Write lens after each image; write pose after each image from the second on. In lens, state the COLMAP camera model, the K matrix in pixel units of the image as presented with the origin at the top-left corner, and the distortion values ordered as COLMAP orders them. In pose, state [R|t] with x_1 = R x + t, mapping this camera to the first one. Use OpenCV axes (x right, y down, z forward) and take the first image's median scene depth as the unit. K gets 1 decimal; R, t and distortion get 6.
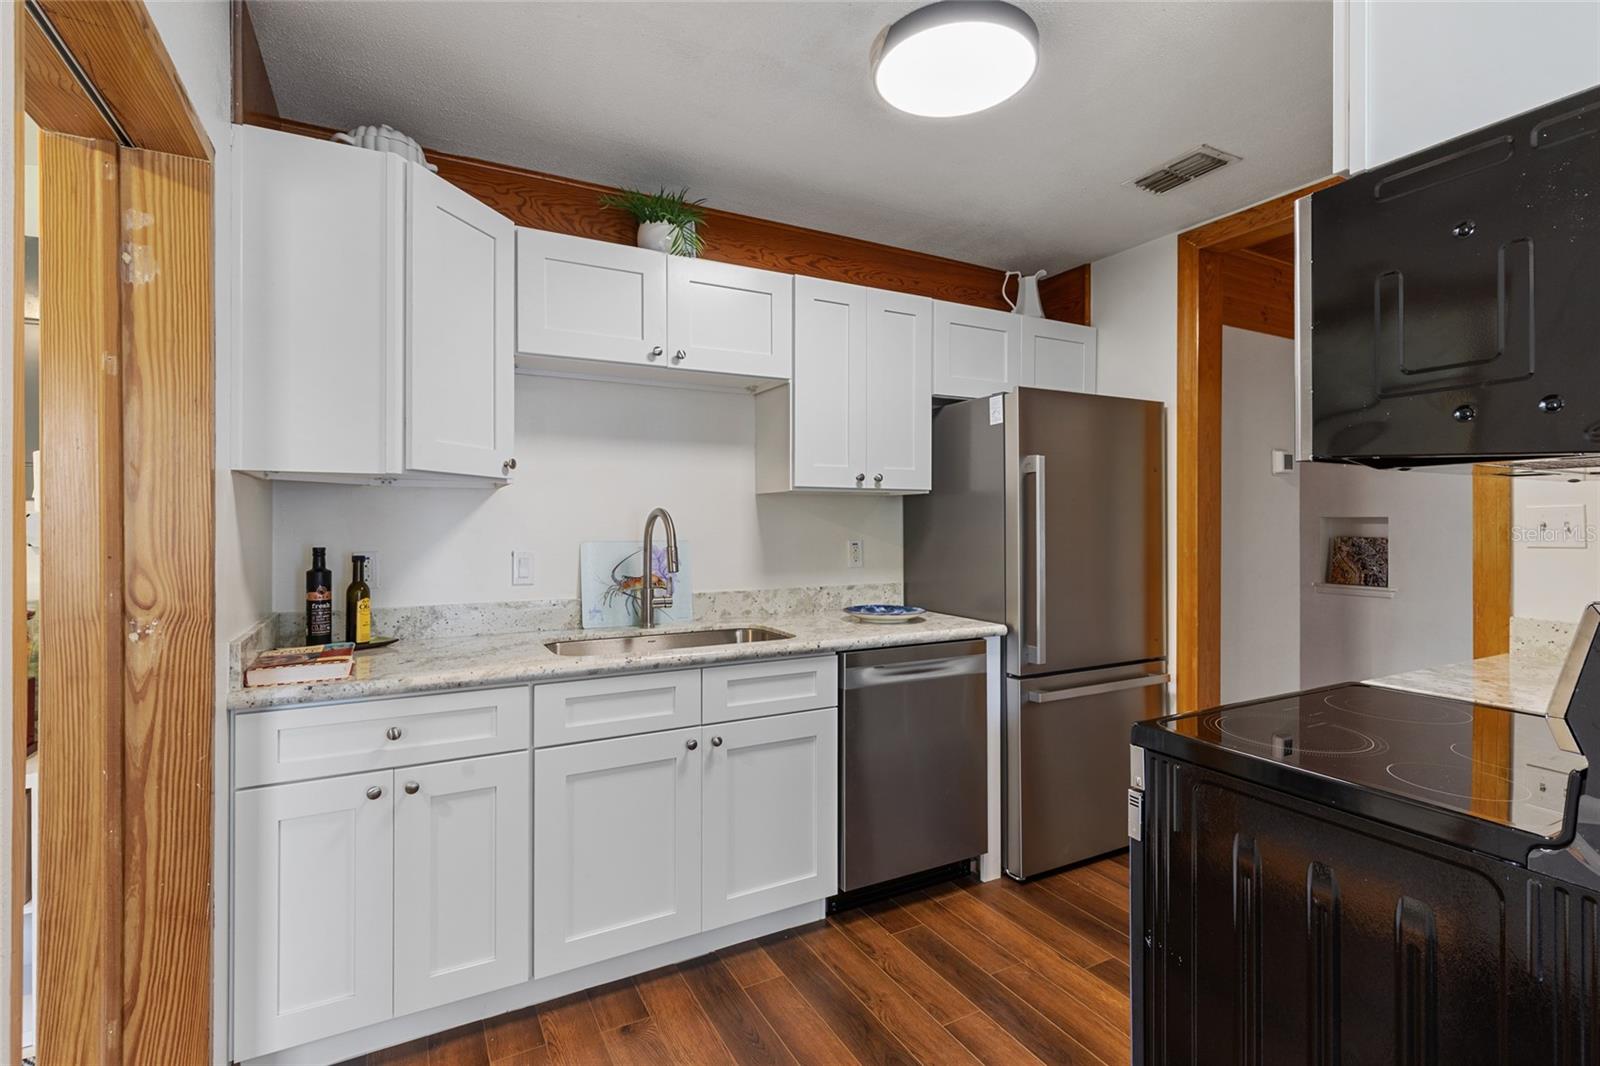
lens RADIAL K [[729.1, 0, 794.3], [0, 729.1, 523.2], [0, 0, 1]] dist [-0.000363, -0.000435]
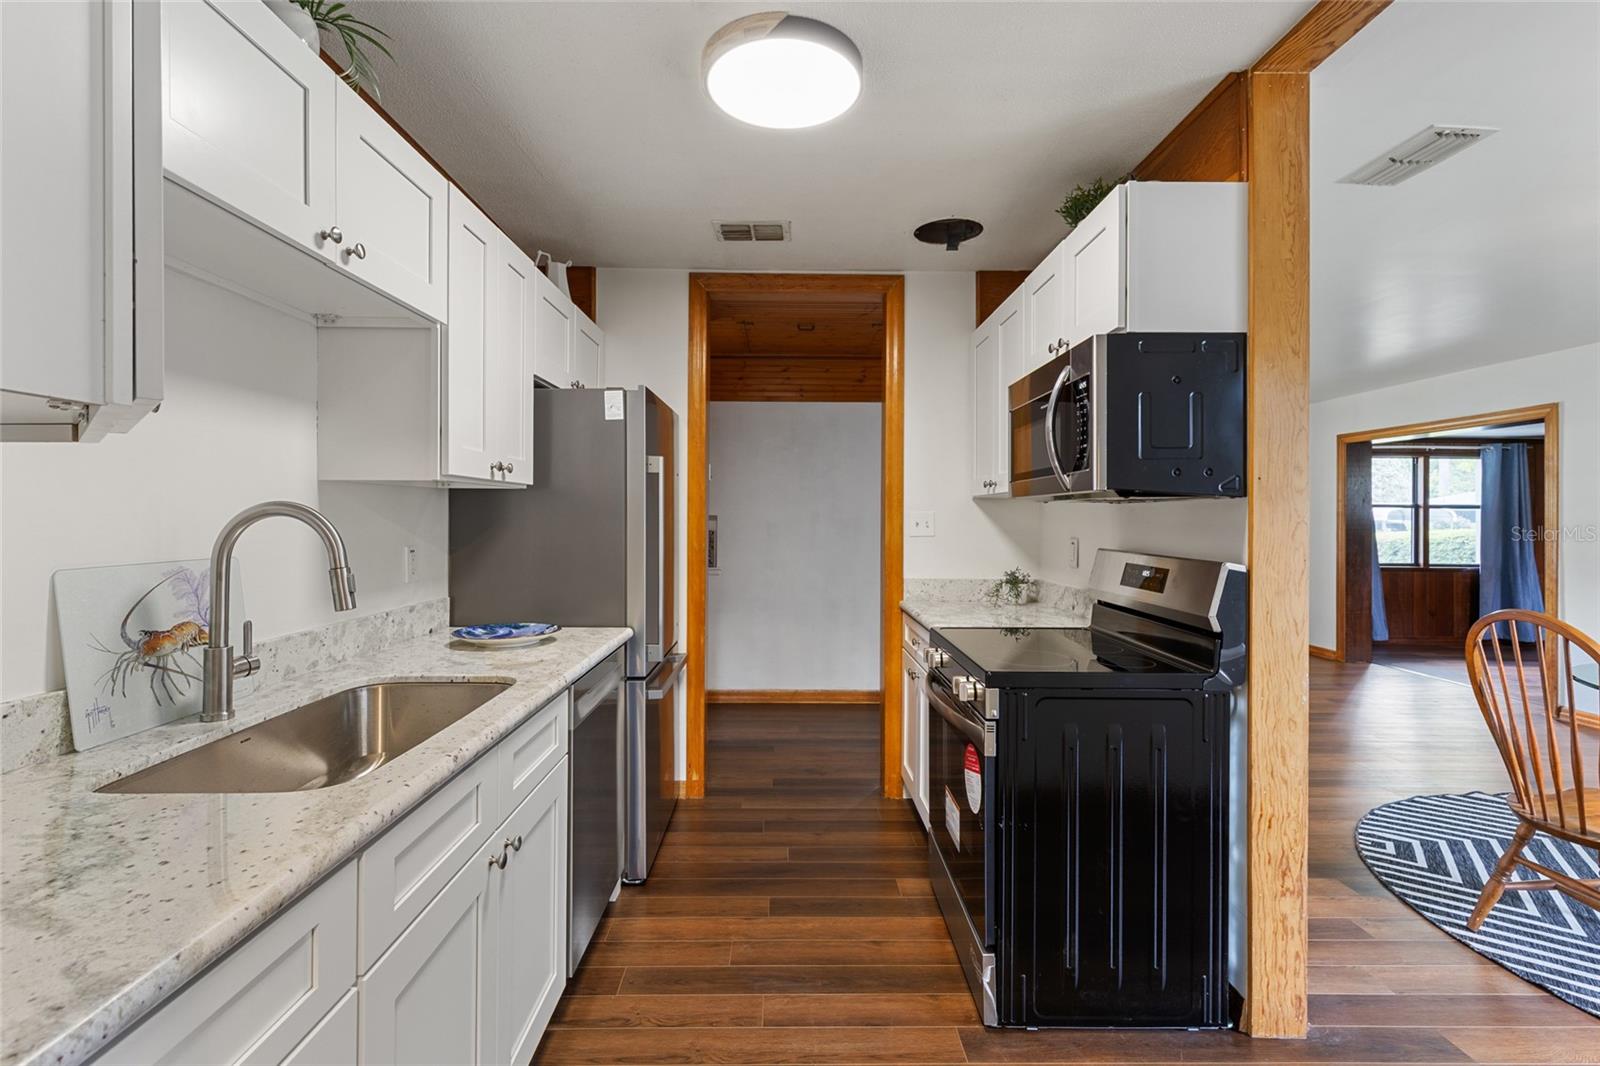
lens RADIAL K [[729.1, 0, 791.5], [0, 729.1, 518.6], [0, 0, 1]] dist [-0.000363, -0.000435]
pose [[0.459642, -0.000131, 0.888104, -0.486102], [-0.003346, 0.999993, 0.001880, -0.009203], [-0.888098, -0.003835, 0.459638, 0.366756]]
